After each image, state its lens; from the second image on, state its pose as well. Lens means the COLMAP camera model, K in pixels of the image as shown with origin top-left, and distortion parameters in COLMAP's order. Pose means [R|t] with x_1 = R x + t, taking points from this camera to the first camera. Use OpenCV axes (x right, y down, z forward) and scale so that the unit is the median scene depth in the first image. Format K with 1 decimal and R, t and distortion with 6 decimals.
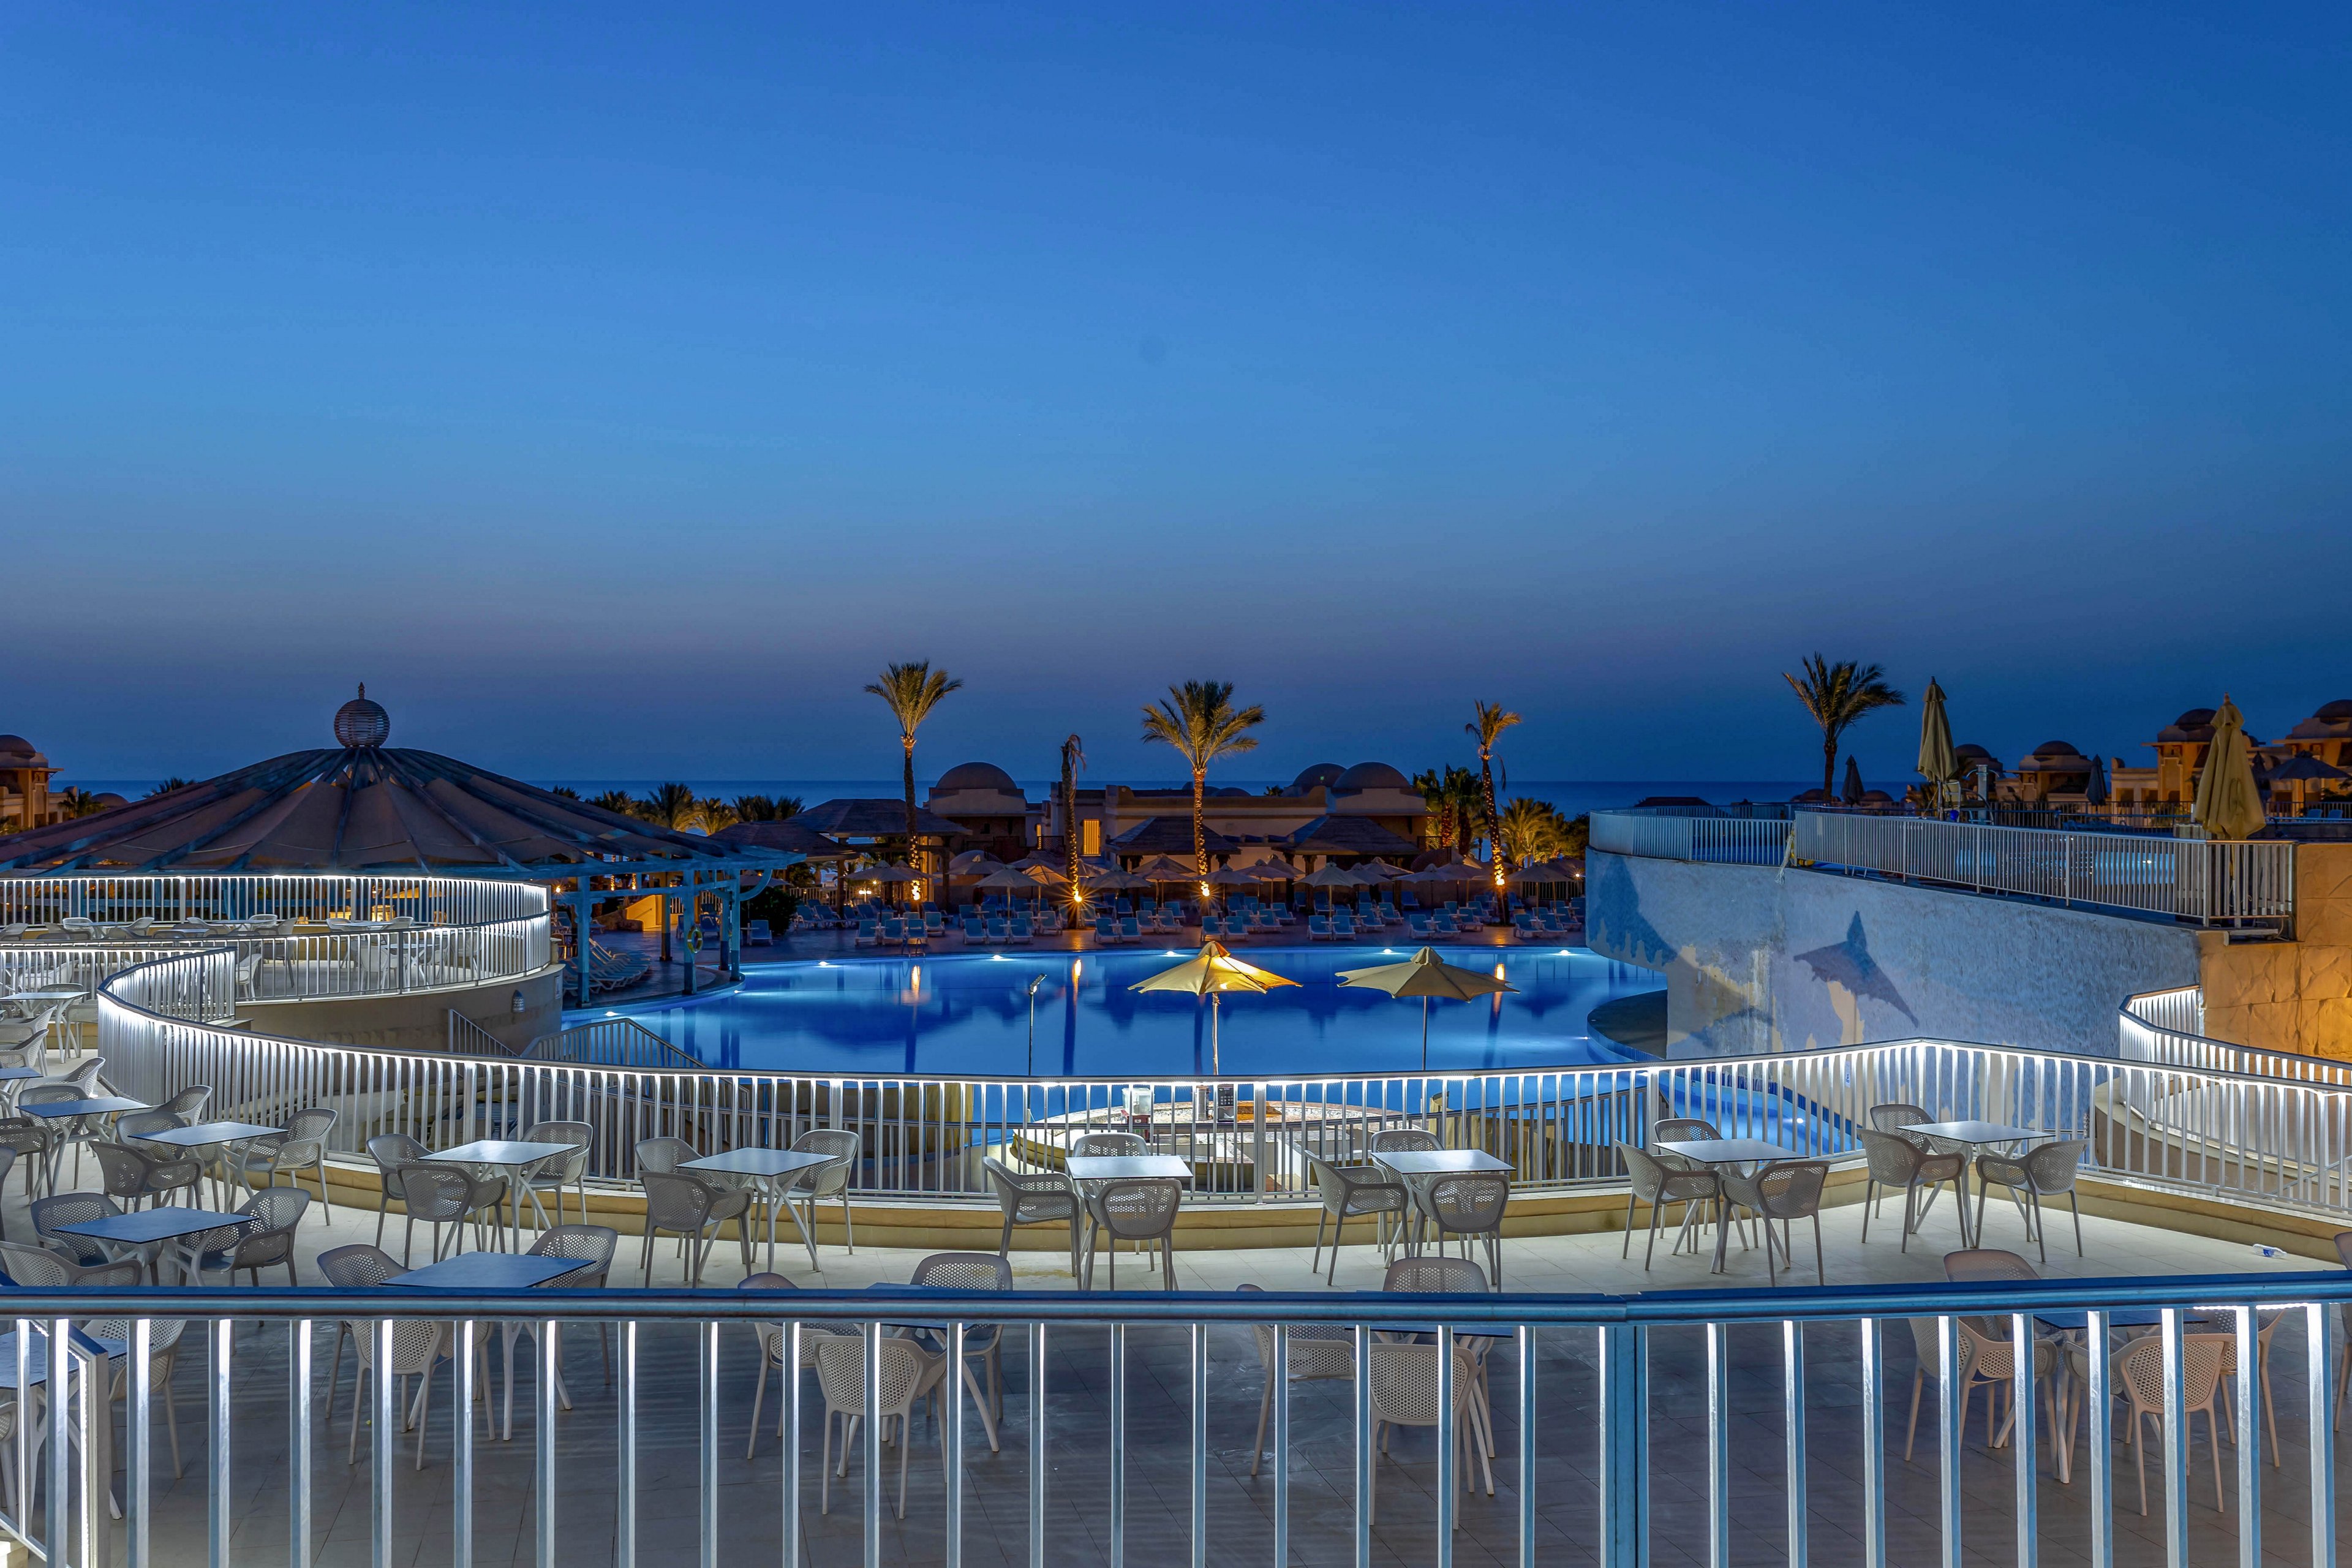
lens RADIAL K [[2033.9, 0, 1176.0], [0, 2033.9, 784.0], [0, 0, 1]] dist [-0.003252, -0.002688]
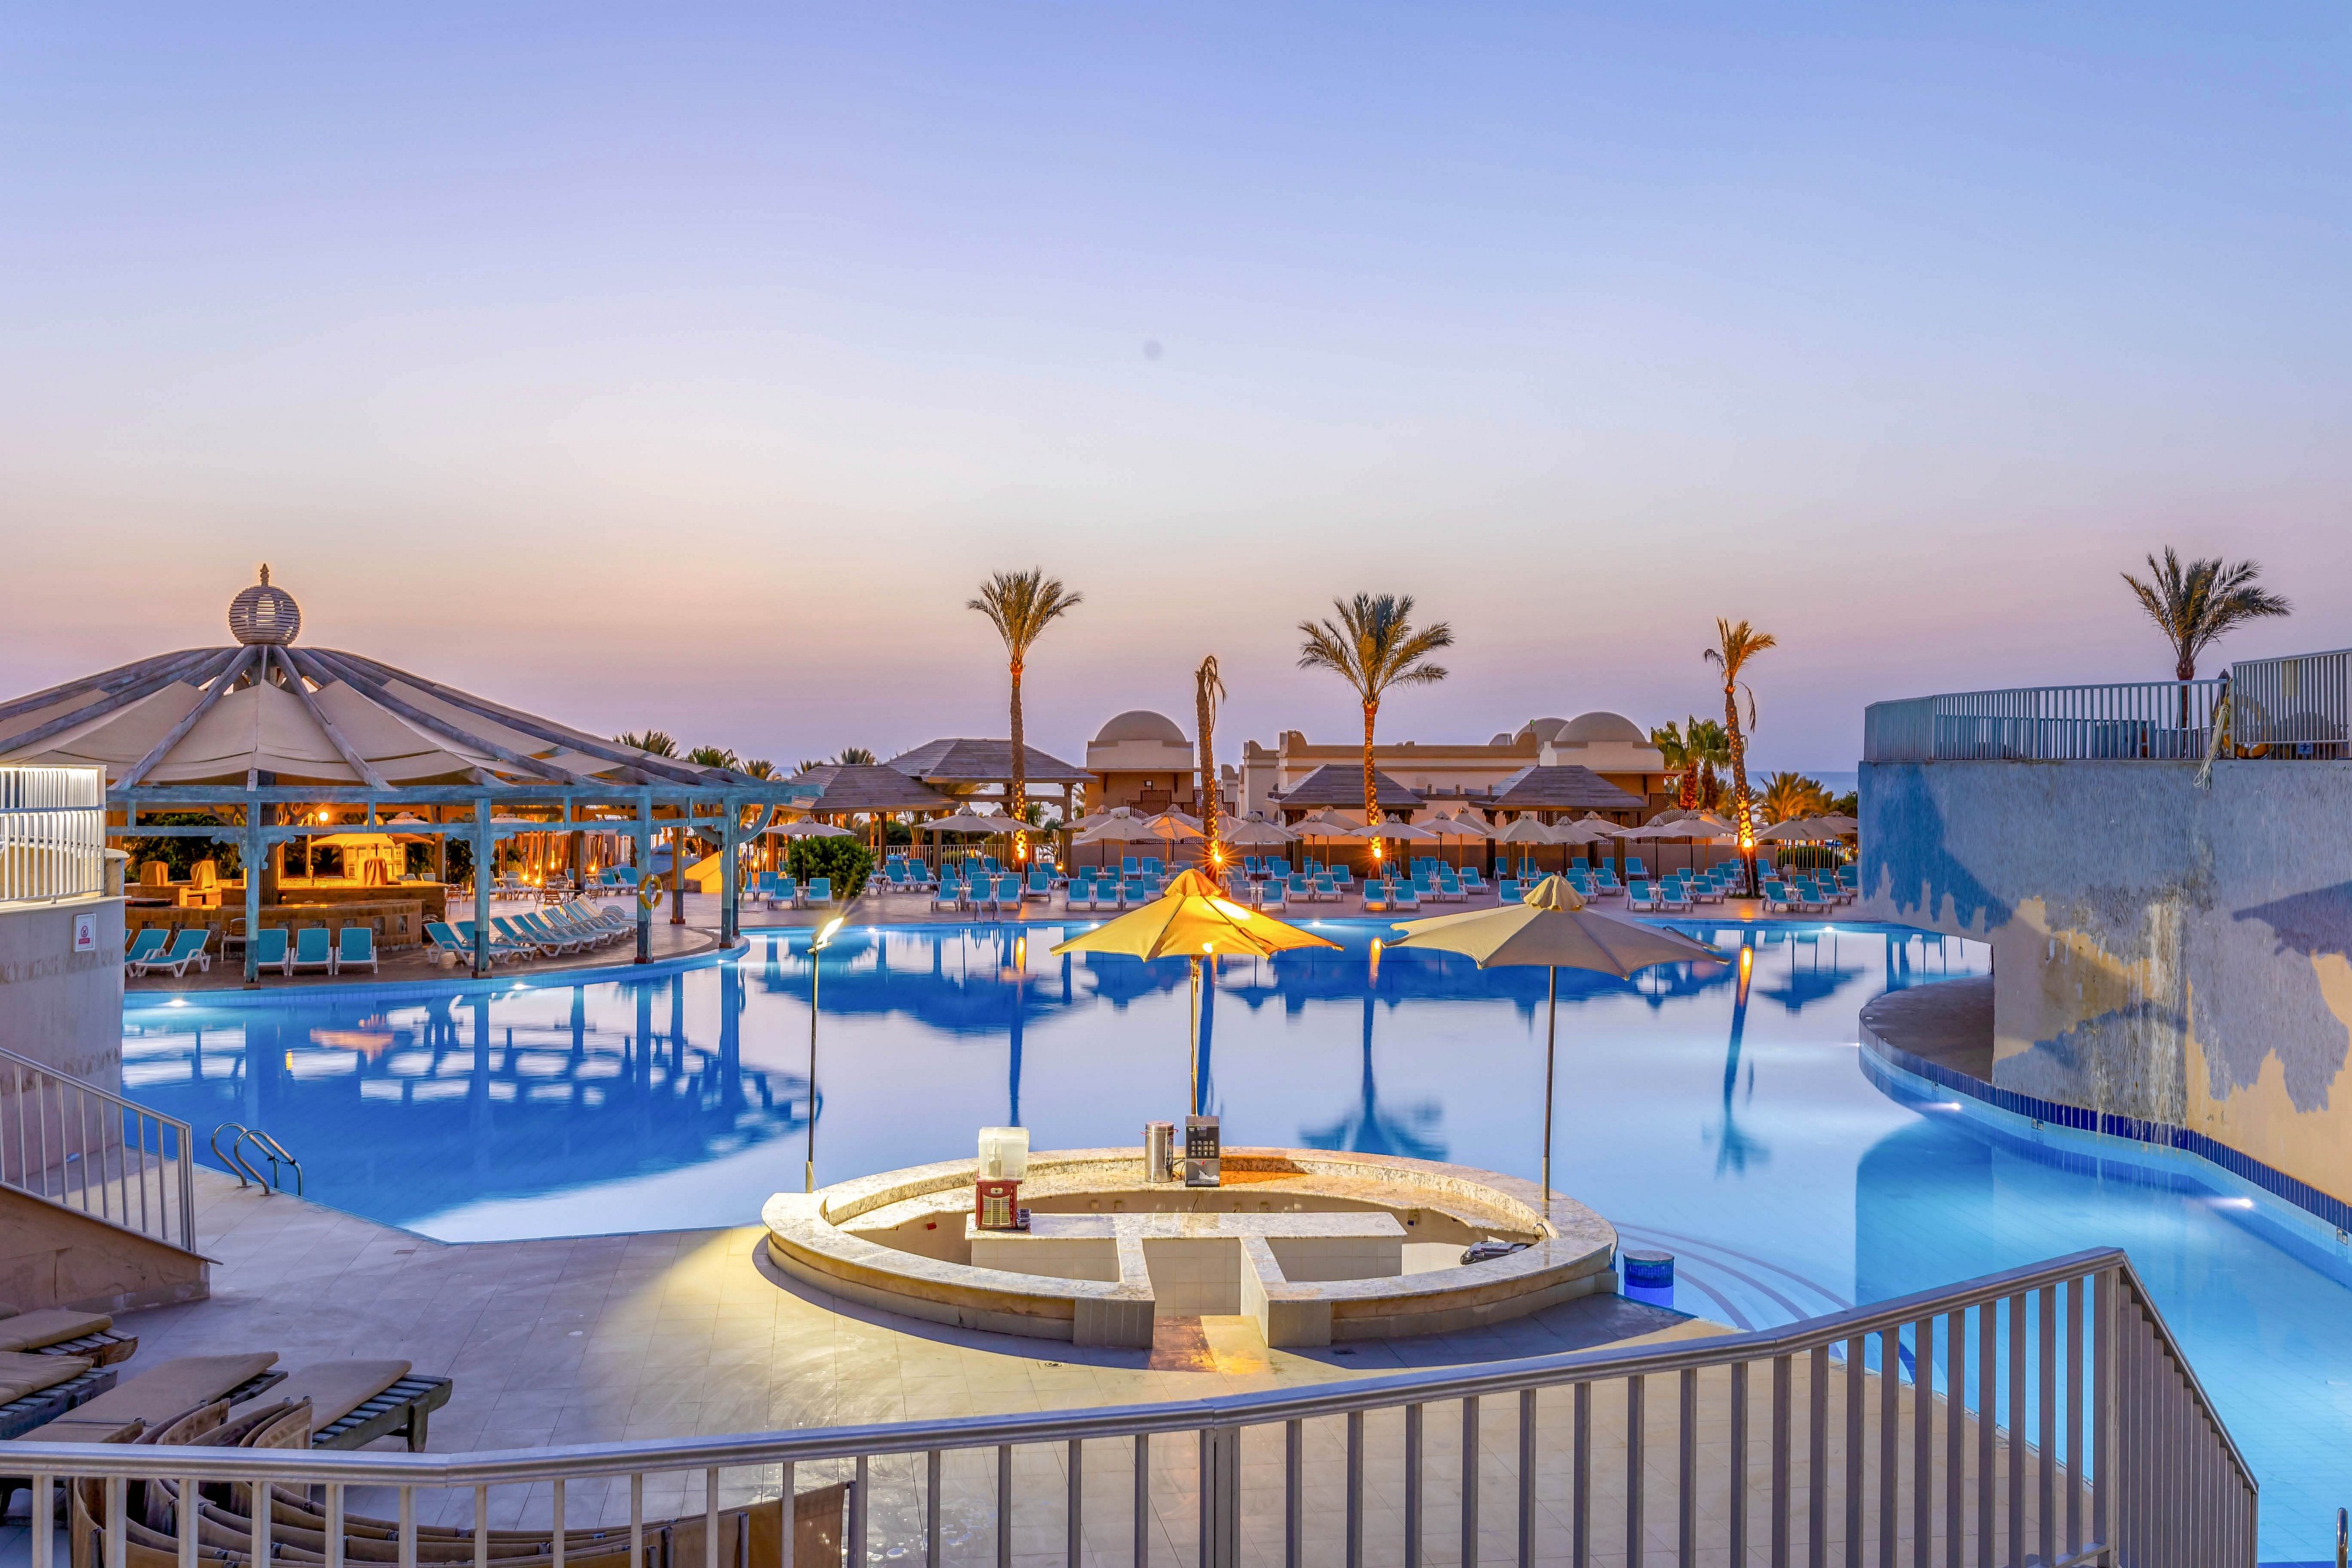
lens RADIAL K [[2033.9, 0, 1176.0], [0, 2033.9, 784.0], [0, 0, 1]] dist [-0.003252, -0.002688]
pose [[0.992267, 0.004207, -0.124052, 0.039063], [-0.003442, 0.999974, 0.006381, 0.022576], [0.124076, -0.005904, 0.992255, 0.194876]]
